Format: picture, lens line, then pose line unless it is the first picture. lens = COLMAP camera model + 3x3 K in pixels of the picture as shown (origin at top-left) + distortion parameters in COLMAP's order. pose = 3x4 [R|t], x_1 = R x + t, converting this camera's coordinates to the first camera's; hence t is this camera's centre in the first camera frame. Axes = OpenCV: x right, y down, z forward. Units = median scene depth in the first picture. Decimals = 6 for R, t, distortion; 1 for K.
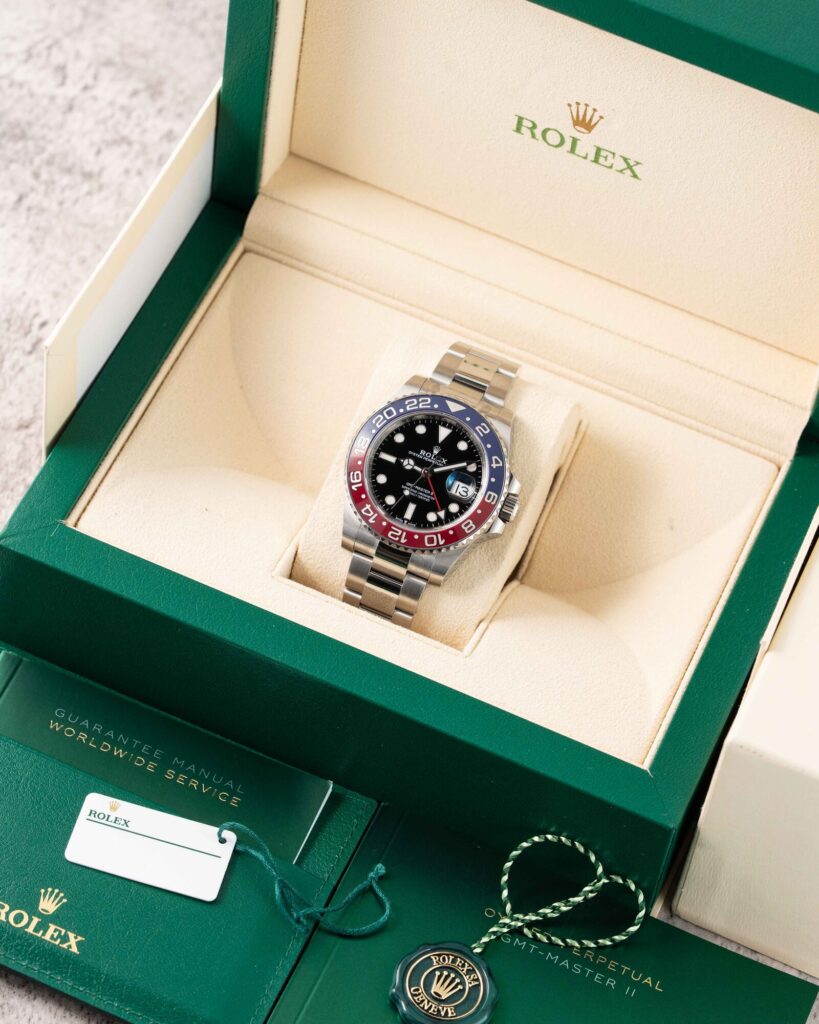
lens RADIAL K [[4594.2, 0, 409.8], [0, 4594.2, 514.4], [0, 0, 1]] dist [-0.001059, 0.000000]
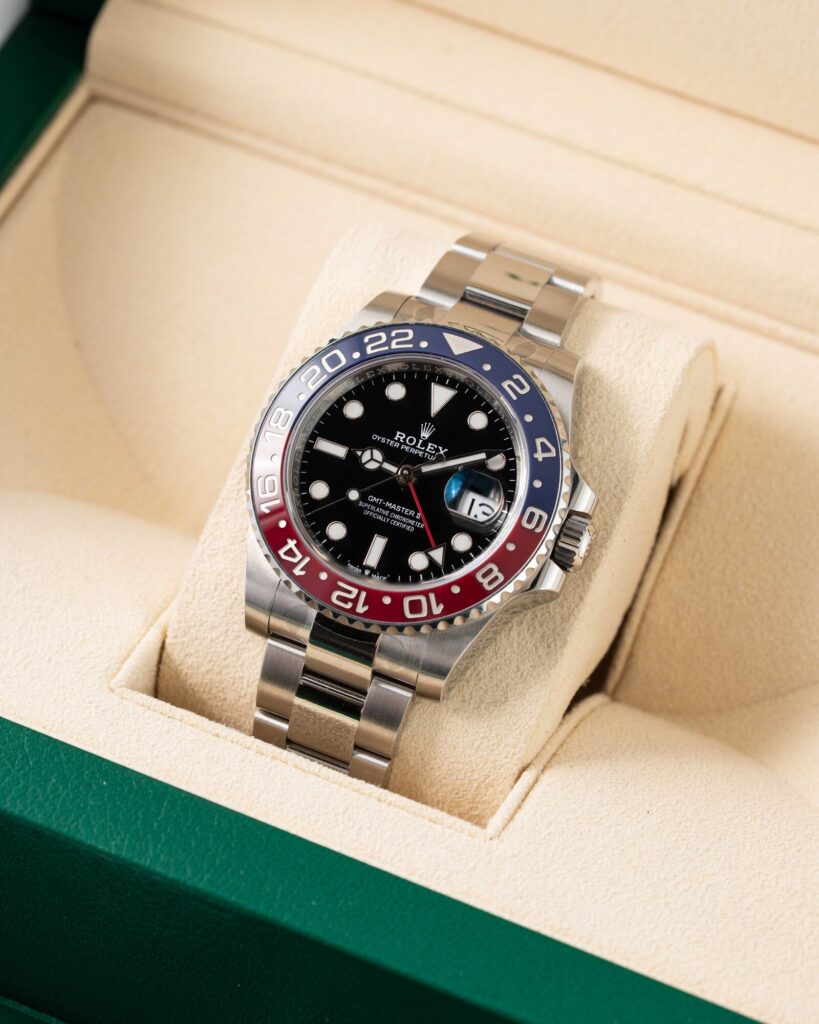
lens RADIAL K [[4594.2, 0, 411.0], [0, 4594.2, 506.3], [0, 0, 1]] dist [-0.001059, 0.000000]
pose [[0.997613, -0.026037, -0.063958, 0.036201], [0.021710, 0.997487, -0.067449, 0.028351], [0.065554, 0.065899, 0.995671, 0.496113]]
